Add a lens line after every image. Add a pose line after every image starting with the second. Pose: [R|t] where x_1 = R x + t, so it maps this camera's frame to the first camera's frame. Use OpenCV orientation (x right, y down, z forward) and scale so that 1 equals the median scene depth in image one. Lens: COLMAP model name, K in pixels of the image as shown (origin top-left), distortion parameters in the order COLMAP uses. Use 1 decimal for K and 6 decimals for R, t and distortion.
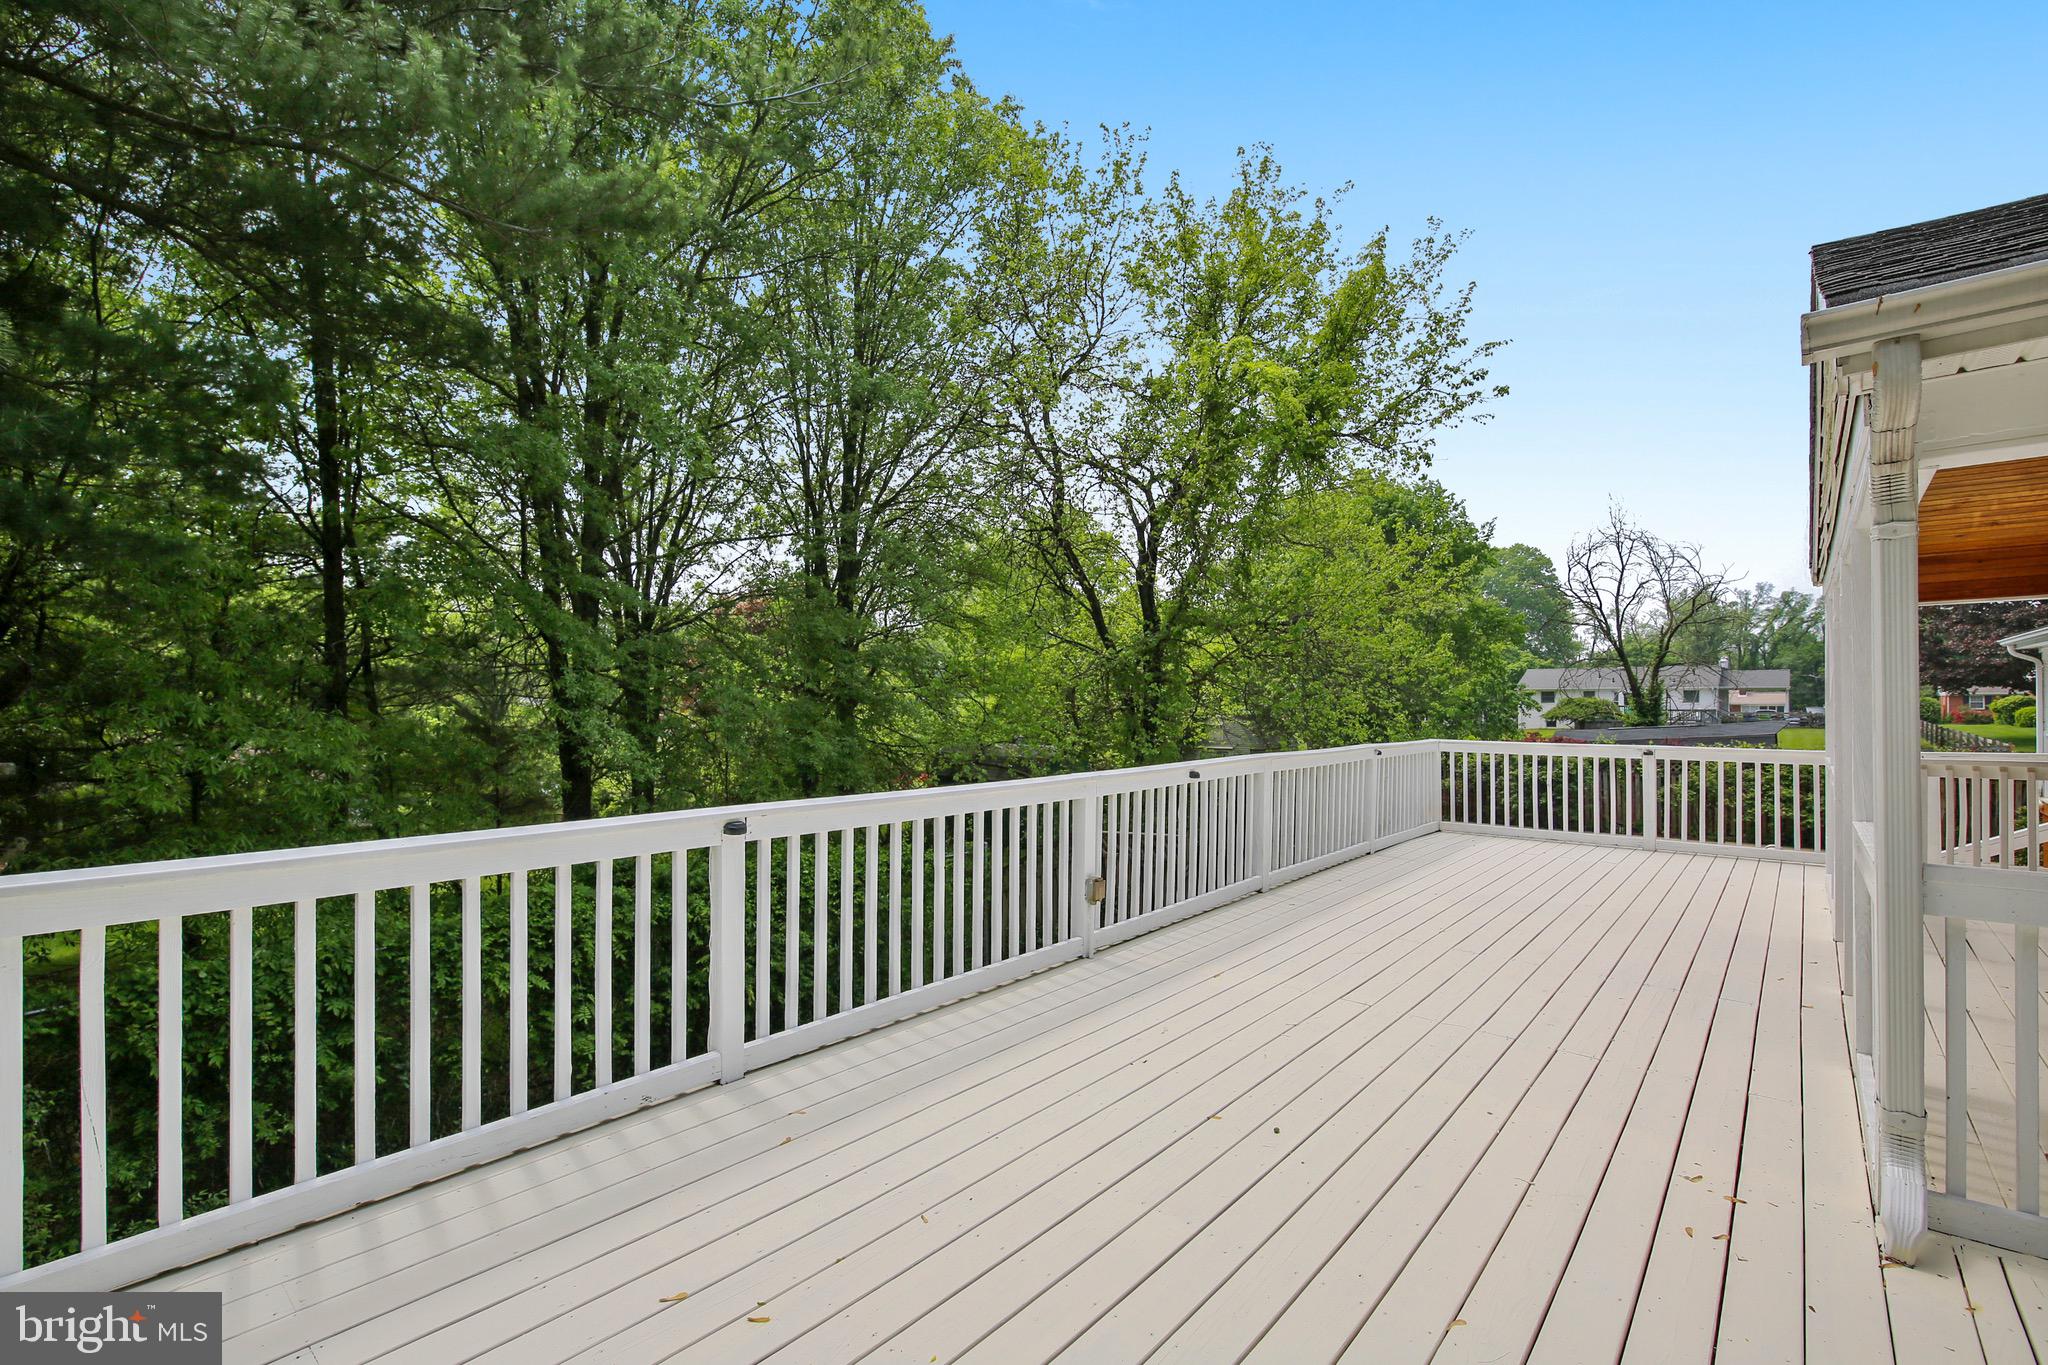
lens RADIAL K [[876.2, 0, 981.9], [0, 876.2, 691.3], [0, 0, 1]] dist [-0.033875, -0.000281]
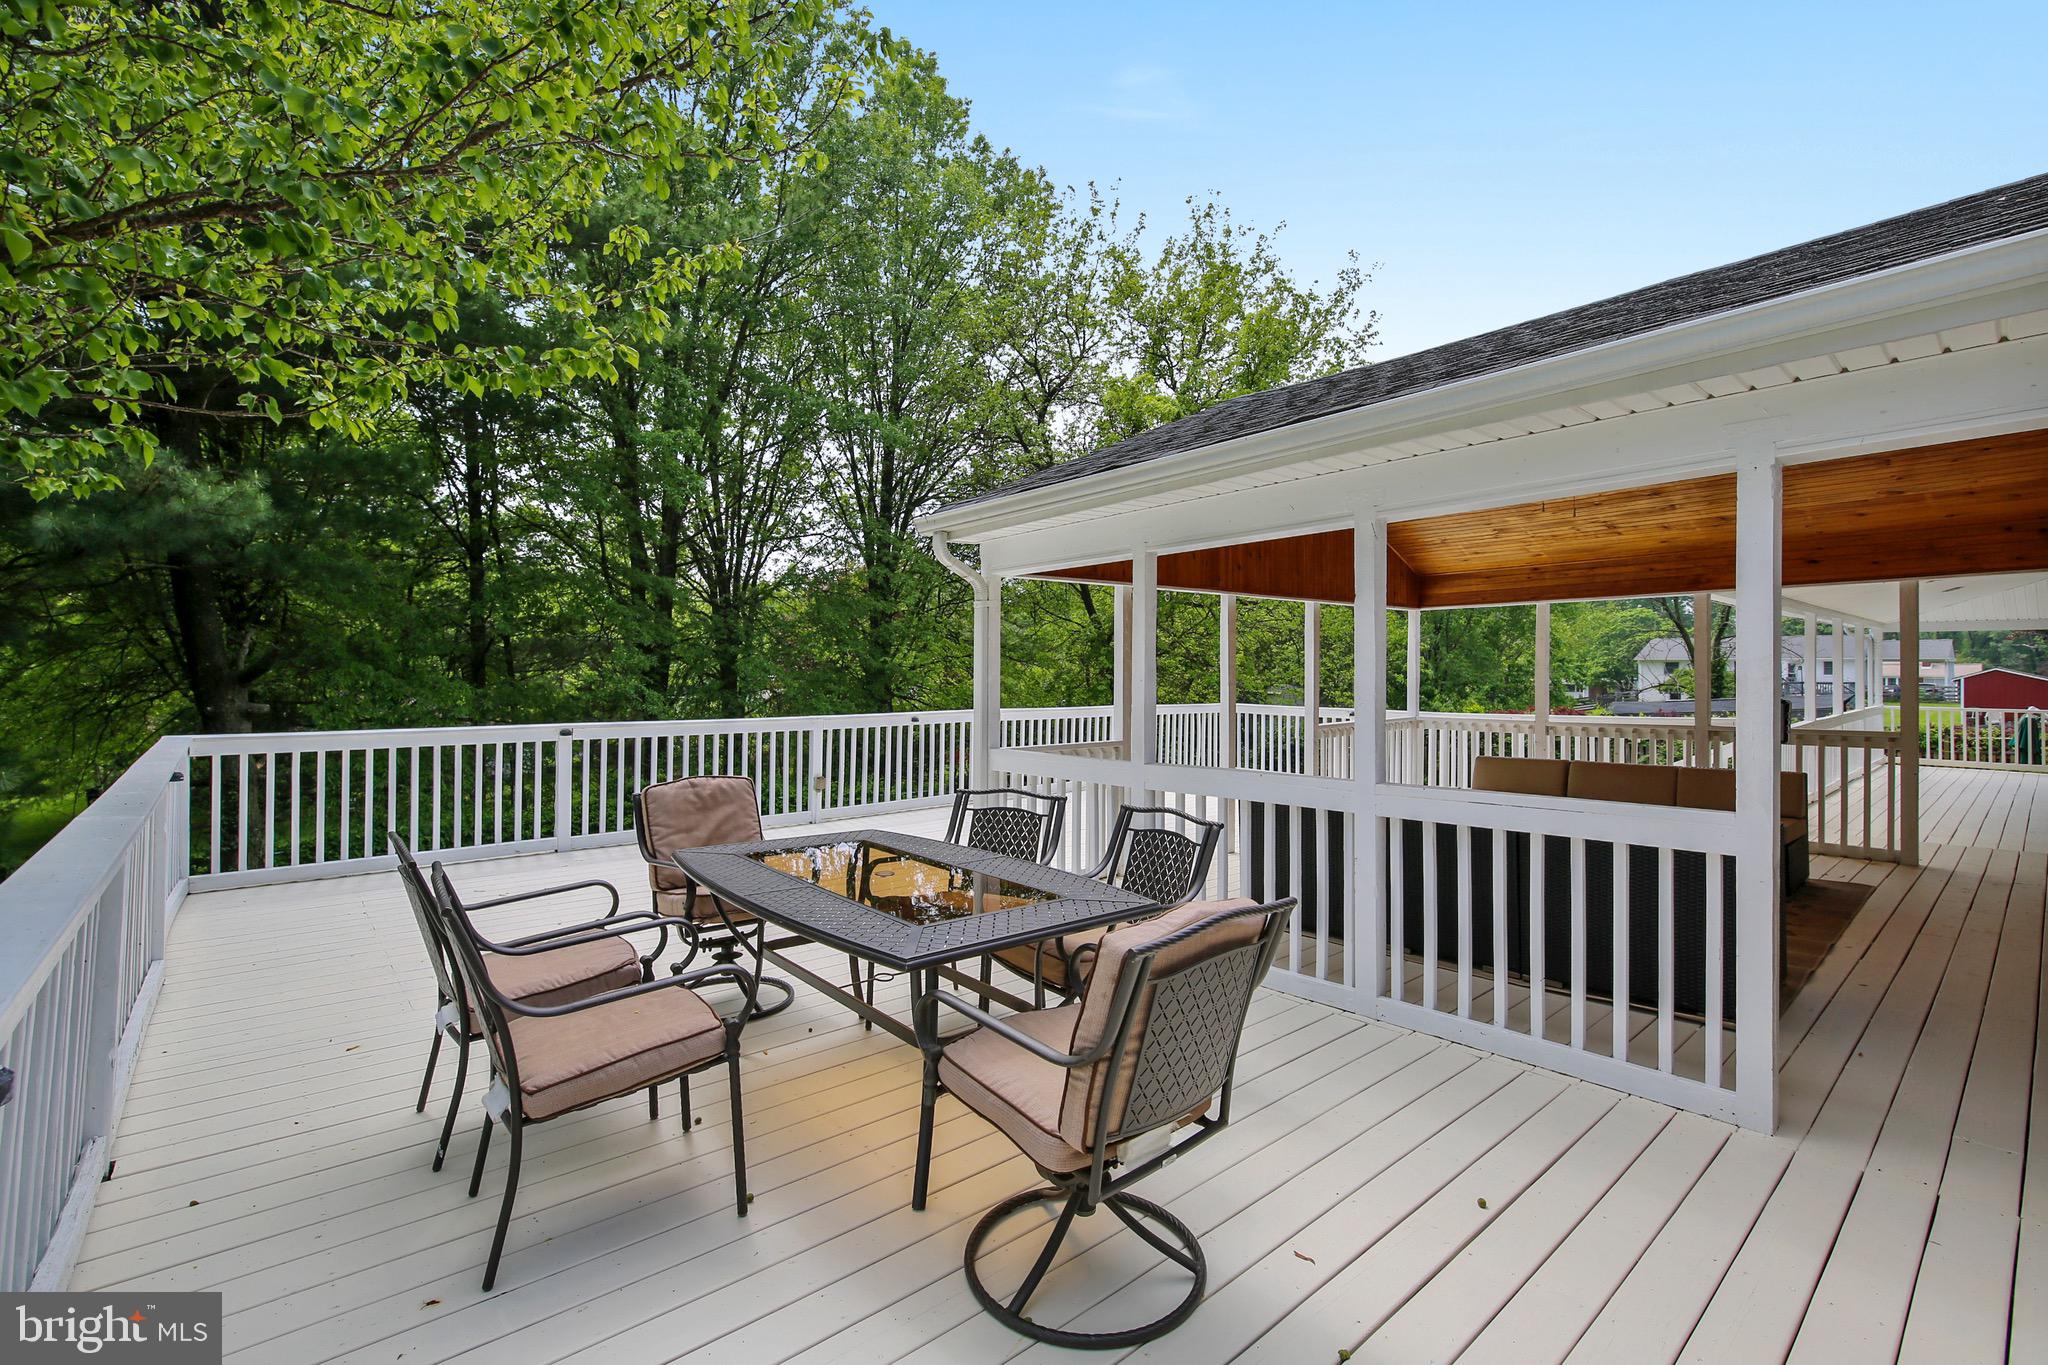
lens RADIAL K [[879.6, 0, 1024.0], [0, 879.6, 682.5], [0, 0, 1]] dist [-0.060396, 0.000090]
pose [[0.992516, 0.008261, -0.121834, 0.266023], [-0.004821, 0.999582, 0.028499, -0.007561], [0.122018, -0.027699, 0.992141, -0.232804]]
